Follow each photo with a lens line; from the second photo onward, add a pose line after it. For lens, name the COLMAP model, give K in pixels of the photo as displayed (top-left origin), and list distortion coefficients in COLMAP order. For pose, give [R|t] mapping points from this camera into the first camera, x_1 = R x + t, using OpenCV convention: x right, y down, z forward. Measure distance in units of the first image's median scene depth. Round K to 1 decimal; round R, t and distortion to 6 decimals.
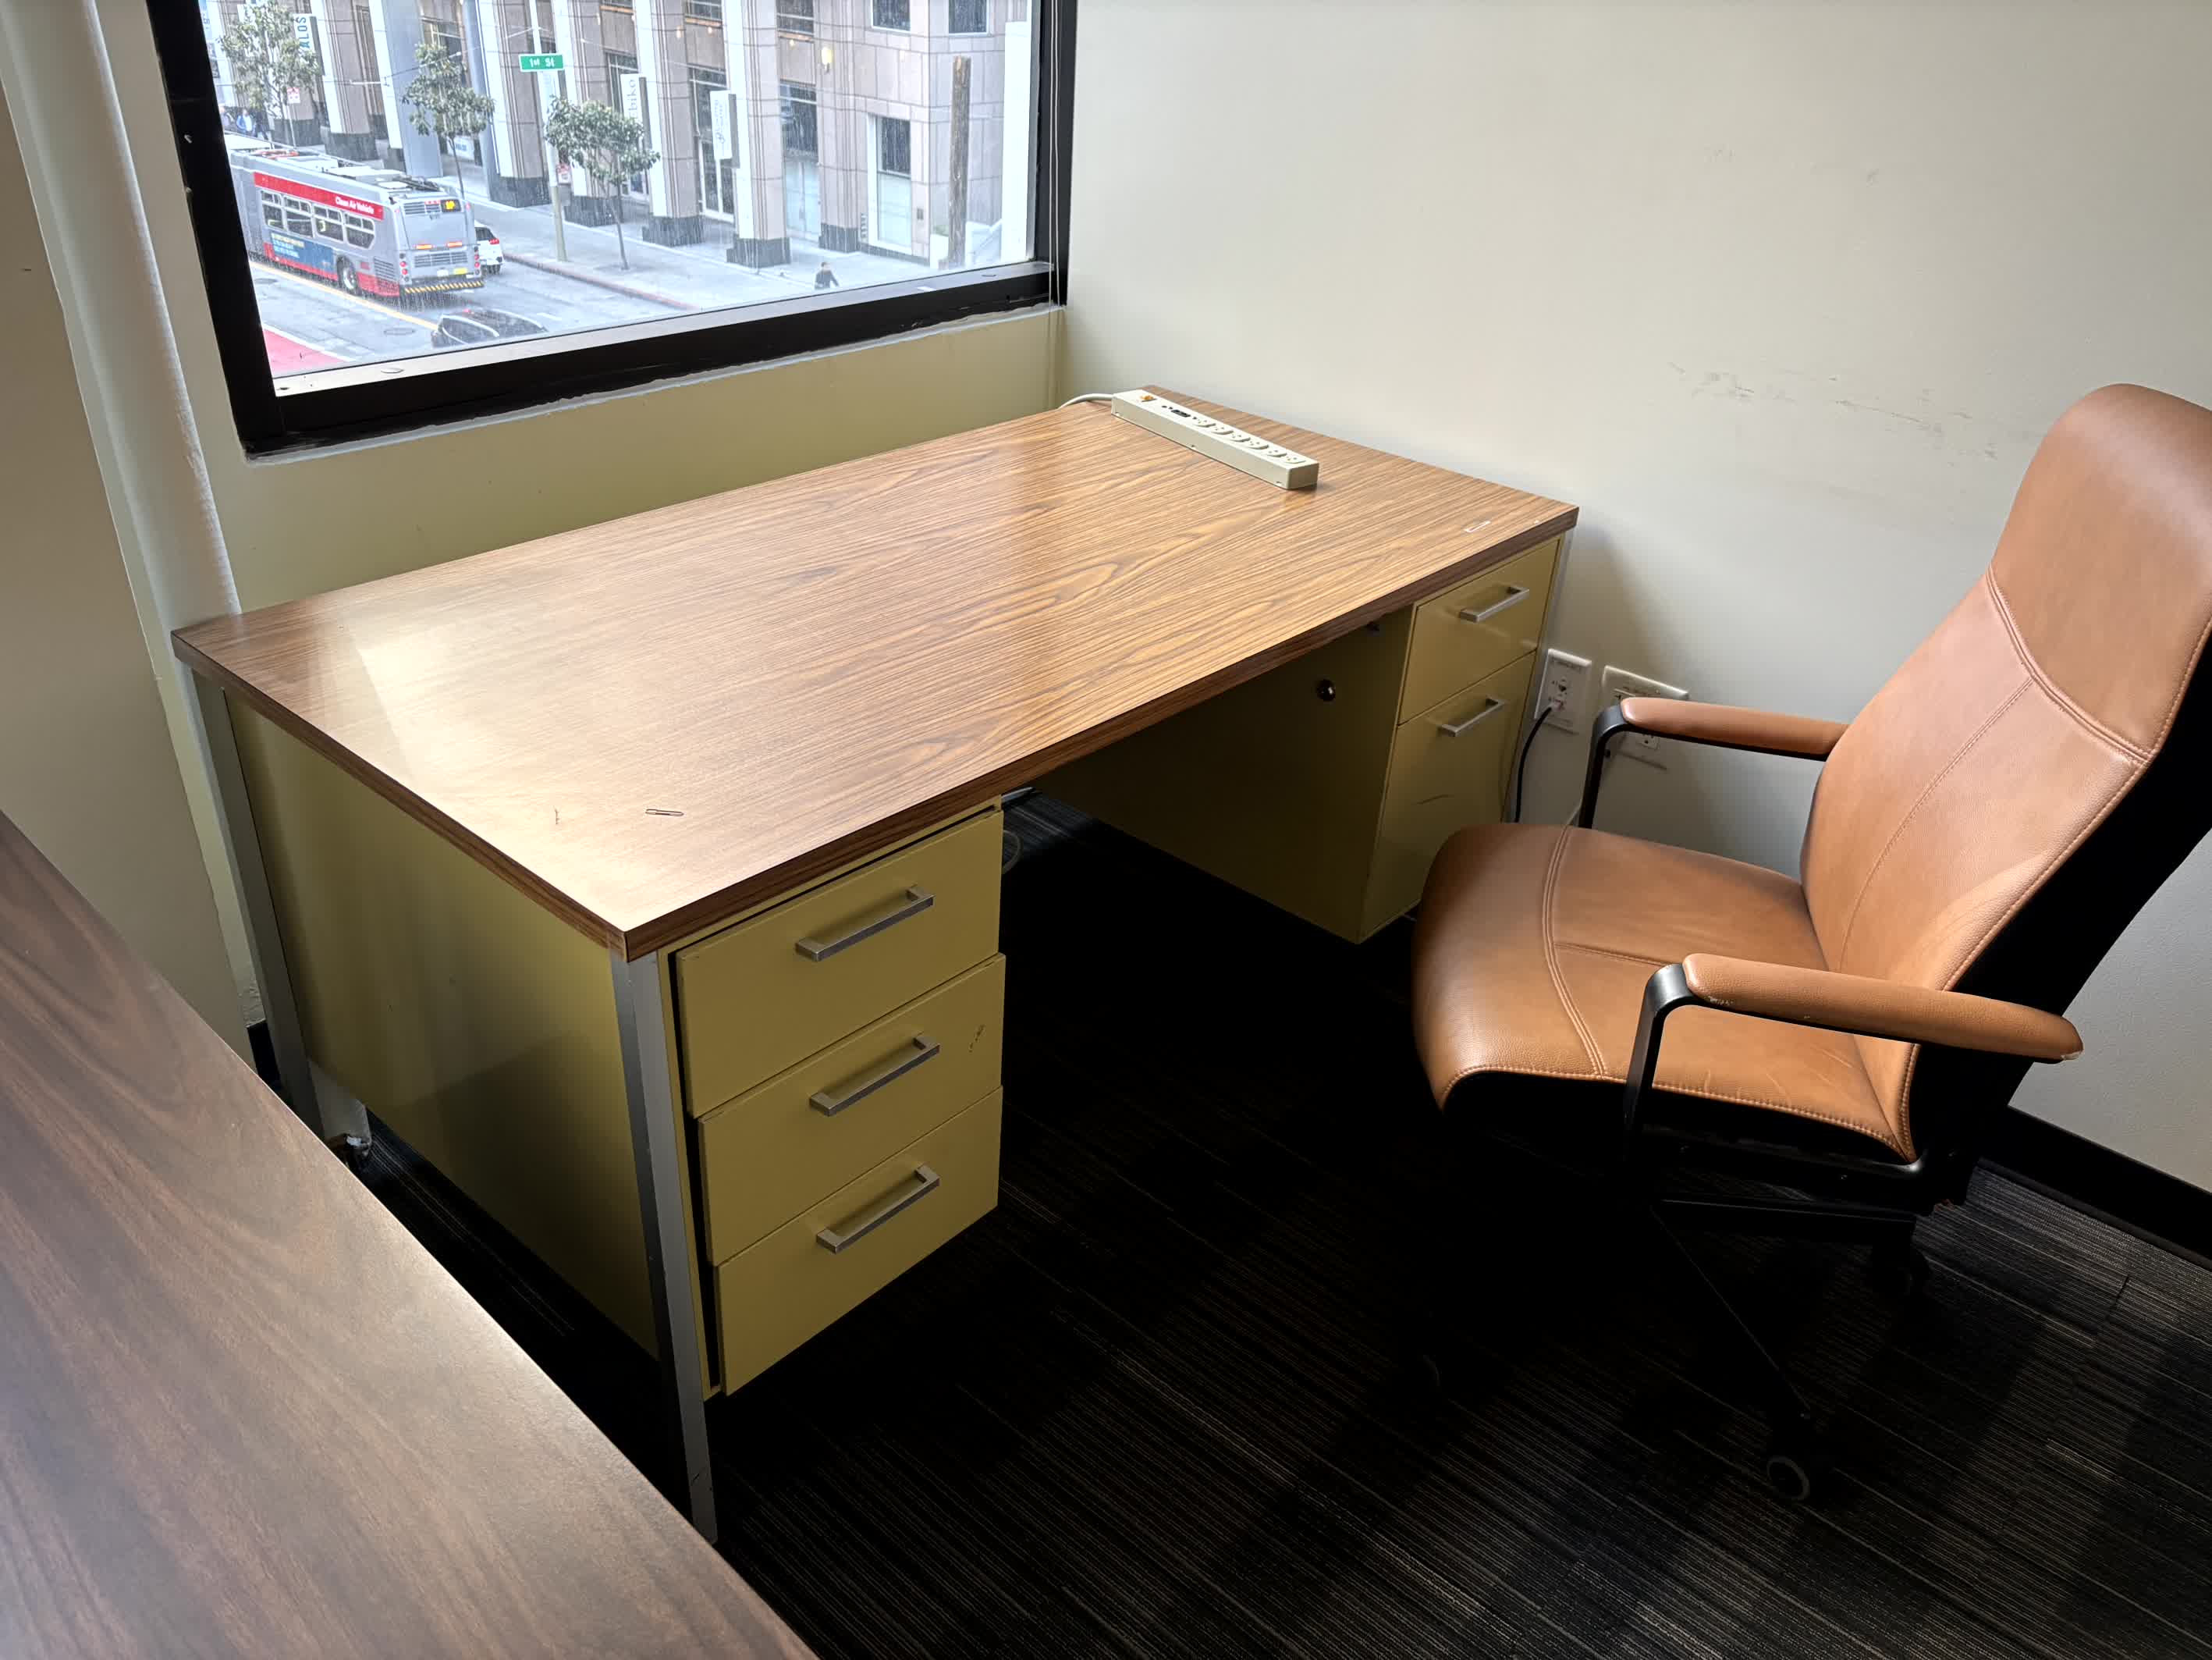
lens RADIAL K [[1632.8, 0, 1094.6], [0, 1632.8, 840.4], [0, 0, 1]] dist [0.009393, 0.002640]
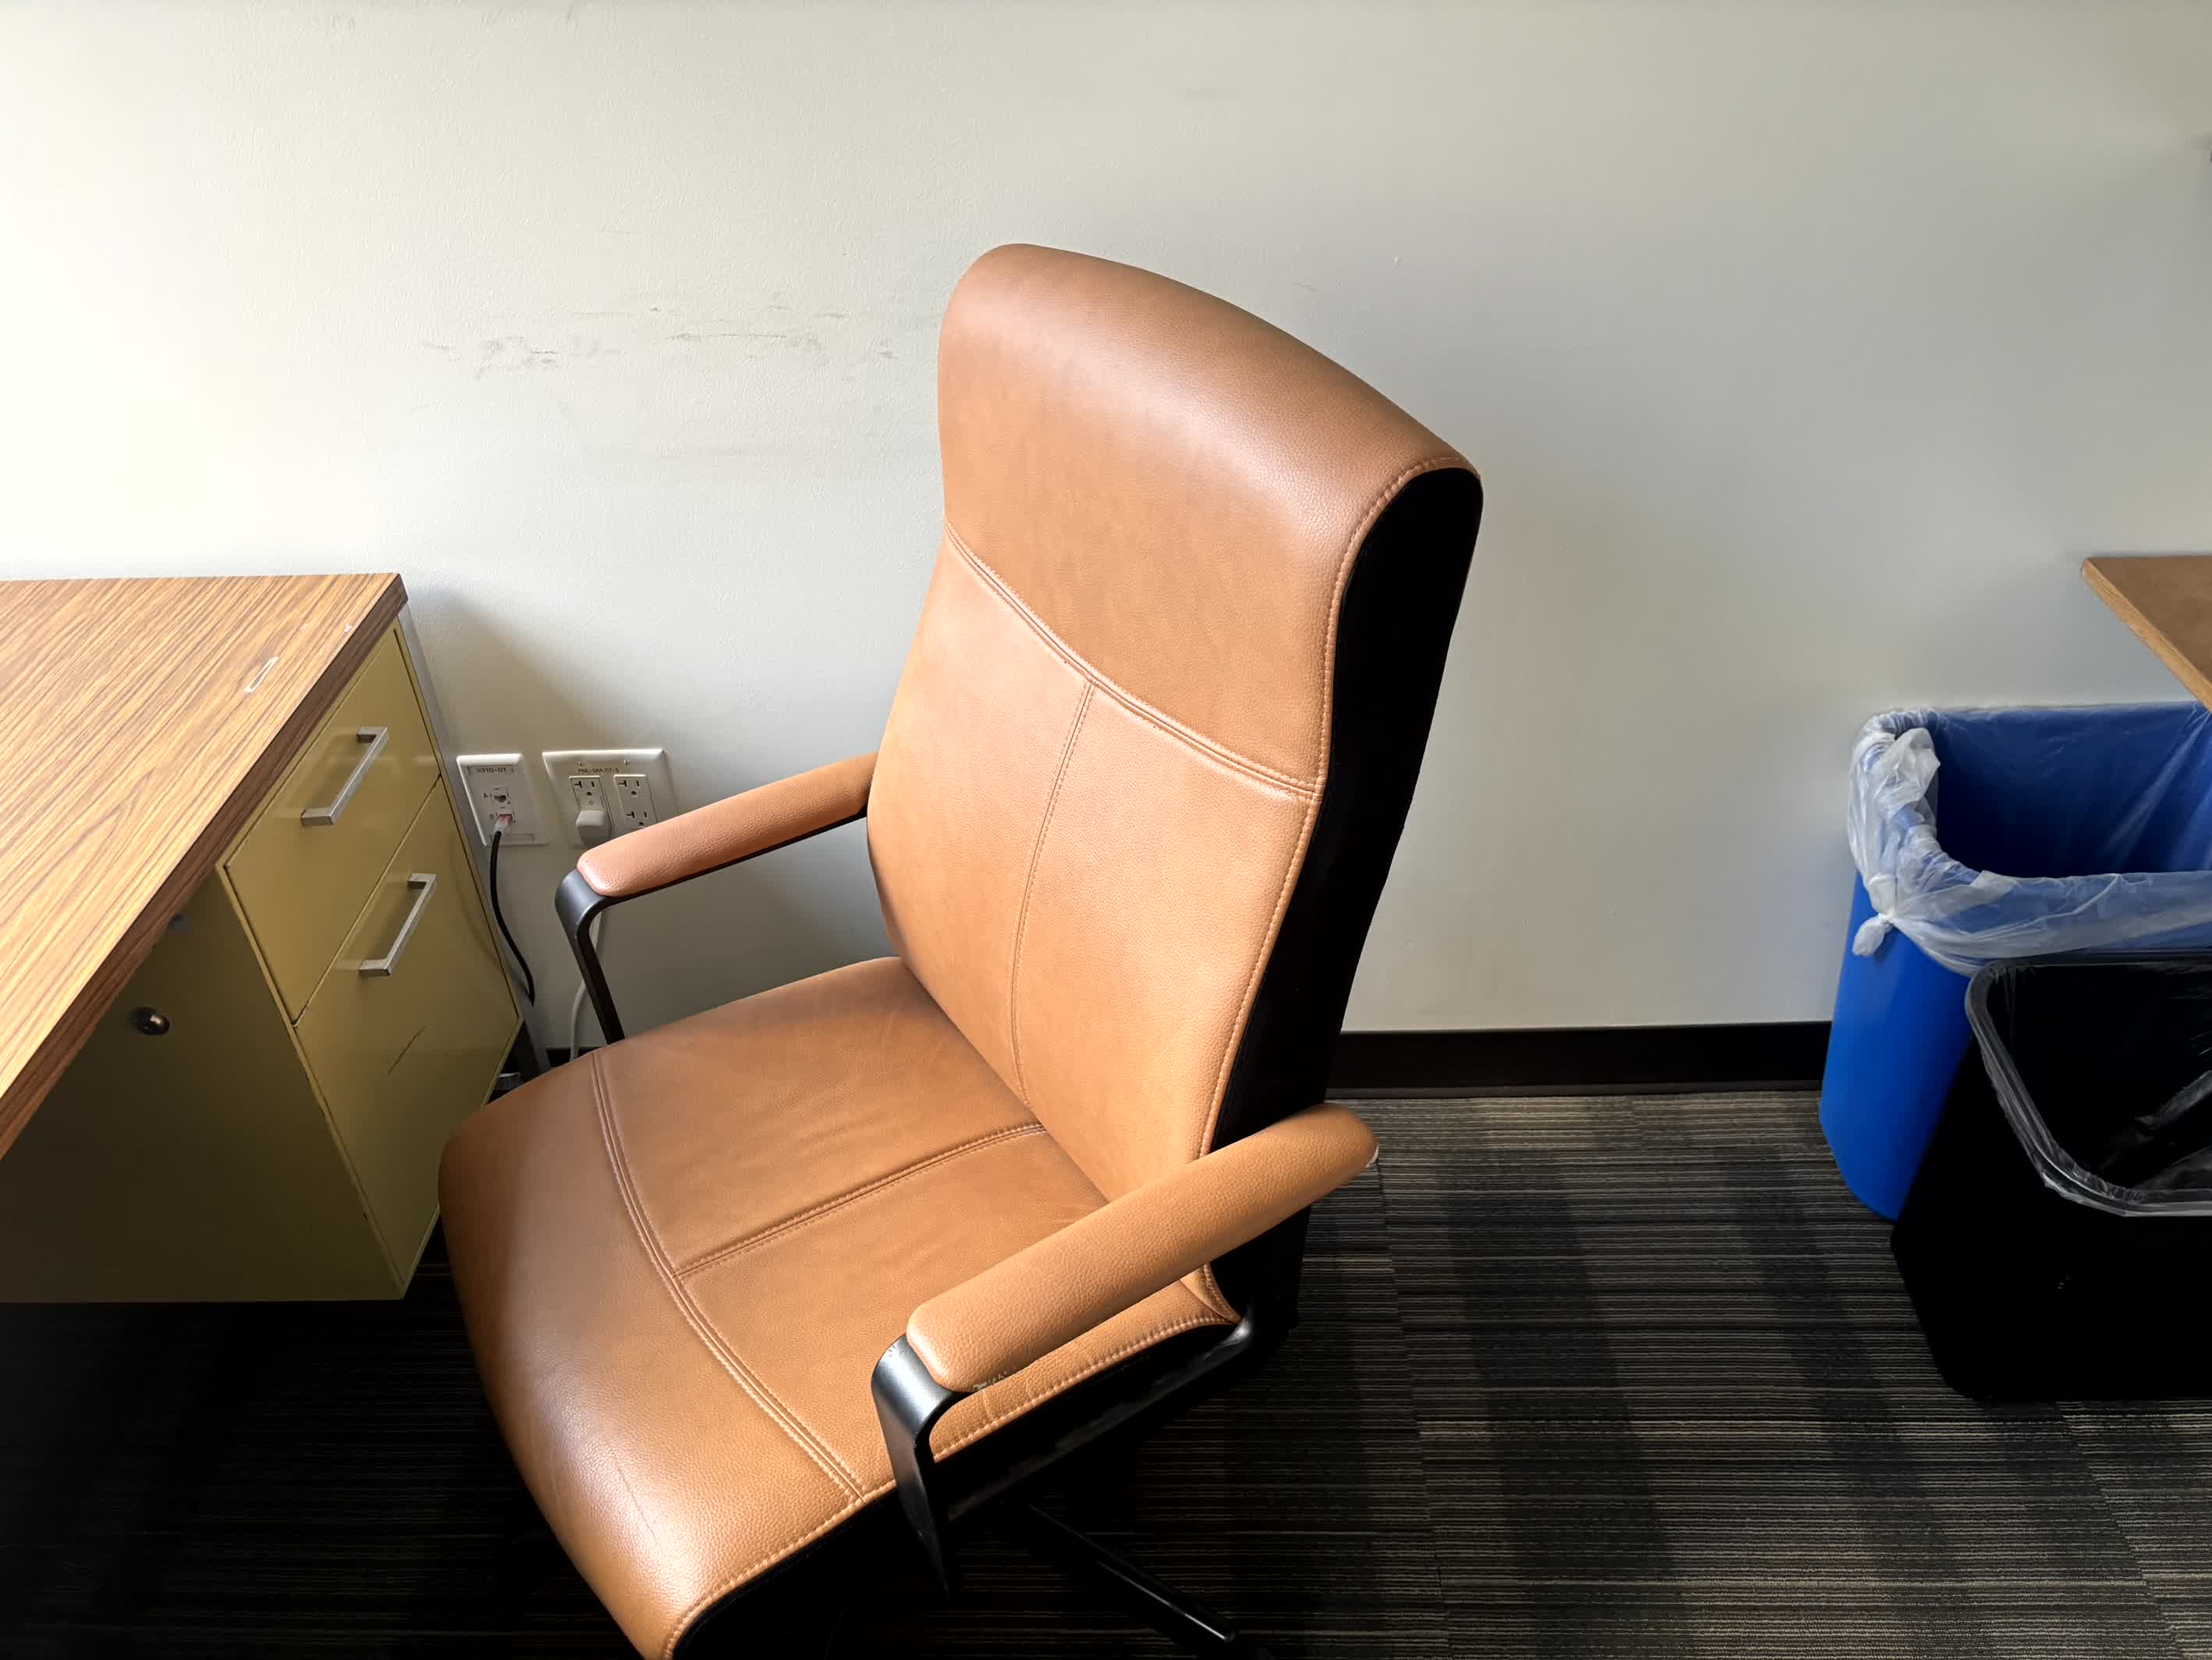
lens RADIAL K [[1632.8, 0, 1118.3], [0, 1632.8, 827.9], [0, 0, 1]] dist [0.009393, 0.002640]
pose [[0.734326, -0.445252, 0.512363, 0.126247], [0.393174, 0.894296, 0.213655, -0.145048], [-0.553335, 0.044555, 0.831767, 0.285589]]
